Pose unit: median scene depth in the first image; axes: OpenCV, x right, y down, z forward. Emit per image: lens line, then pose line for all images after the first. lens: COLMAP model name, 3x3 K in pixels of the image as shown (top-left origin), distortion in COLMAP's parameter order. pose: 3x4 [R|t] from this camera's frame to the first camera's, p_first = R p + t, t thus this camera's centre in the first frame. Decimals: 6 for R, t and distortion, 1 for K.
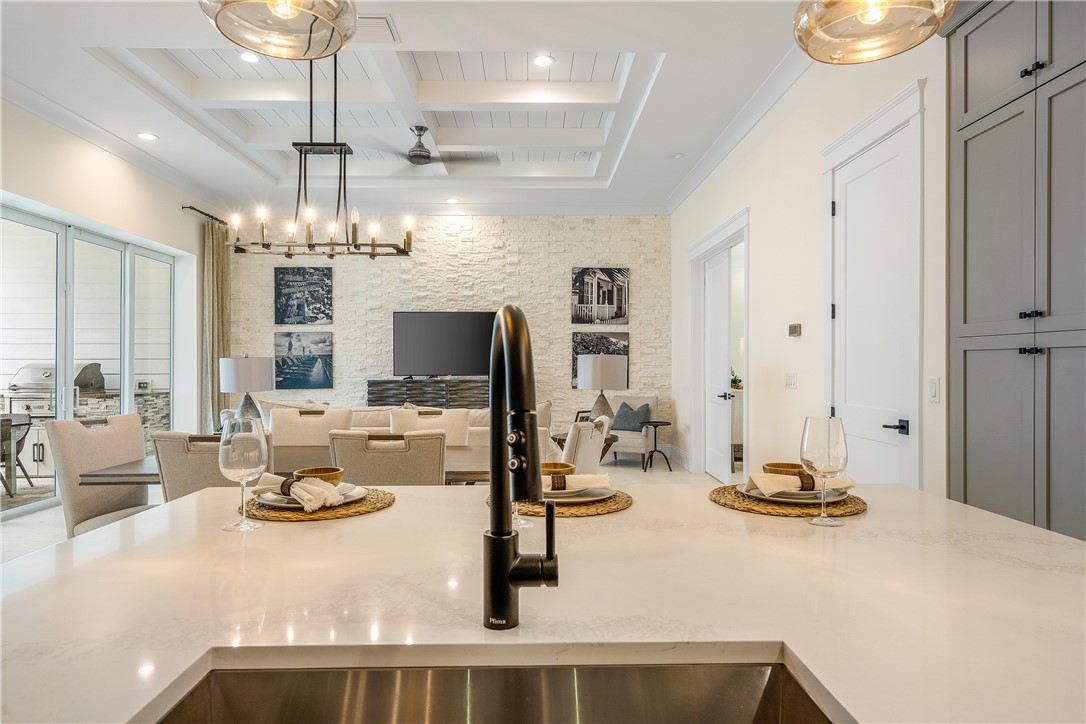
lens RADIAL K [[641.1, 0, 543.2], [0, 641.1, 362.8], [0, 0, 1]] dist [-0.004888, -0.000518]
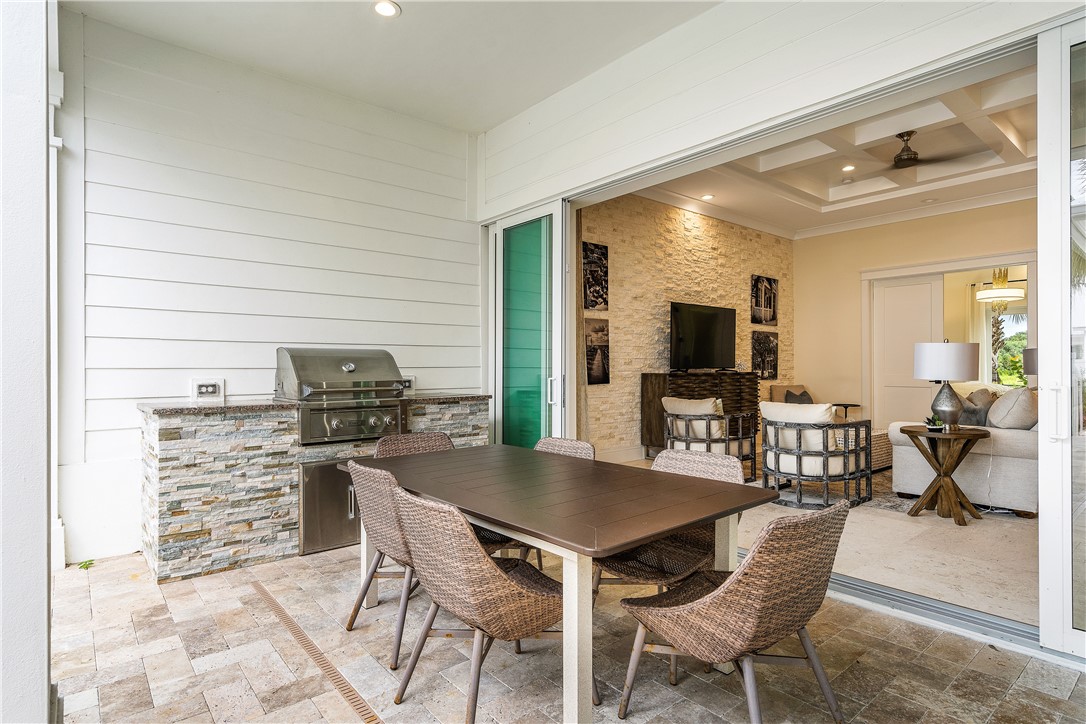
lens RADIAL K [[567.7, 0, 543.8], [0, 567.7, 364.2], [0, 0, 1]] dist [0.000591, -0.000046]
pose [[0.777725, 0.002293, 0.628601, -0.887010], [0.000467, 0.999991, -0.004225, 0.016676], [-0.628605, 0.003580, 0.777717, 0.446377]]
